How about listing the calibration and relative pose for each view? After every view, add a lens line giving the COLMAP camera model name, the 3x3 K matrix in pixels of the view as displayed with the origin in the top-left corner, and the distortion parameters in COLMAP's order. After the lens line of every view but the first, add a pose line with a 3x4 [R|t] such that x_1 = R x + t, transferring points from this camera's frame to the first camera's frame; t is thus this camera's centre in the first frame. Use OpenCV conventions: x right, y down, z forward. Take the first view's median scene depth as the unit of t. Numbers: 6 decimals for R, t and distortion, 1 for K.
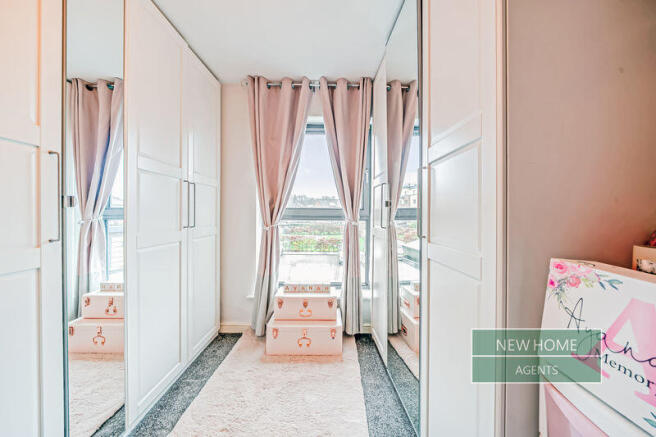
lens RADIAL K [[228.2, 0, 326.4], [0, 228.2, 213.6], [0, 0, 1]] dist [-0.000005, -0.000004]
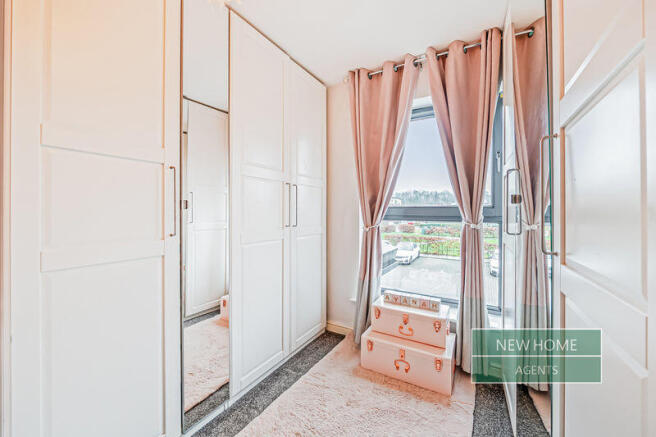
lens RADIAL K [[236.7, 0, 353.5], [0, 236.7, 210.5], [0, 0, 1]] dist [-0.000577, -0.000074]
pose [[0.882361, -0.006465, -0.470528, 0.145013], [0.002042, 0.999949, -0.009910, -0.002528], [0.470568, 0.007783, 0.882329, 0.123665]]
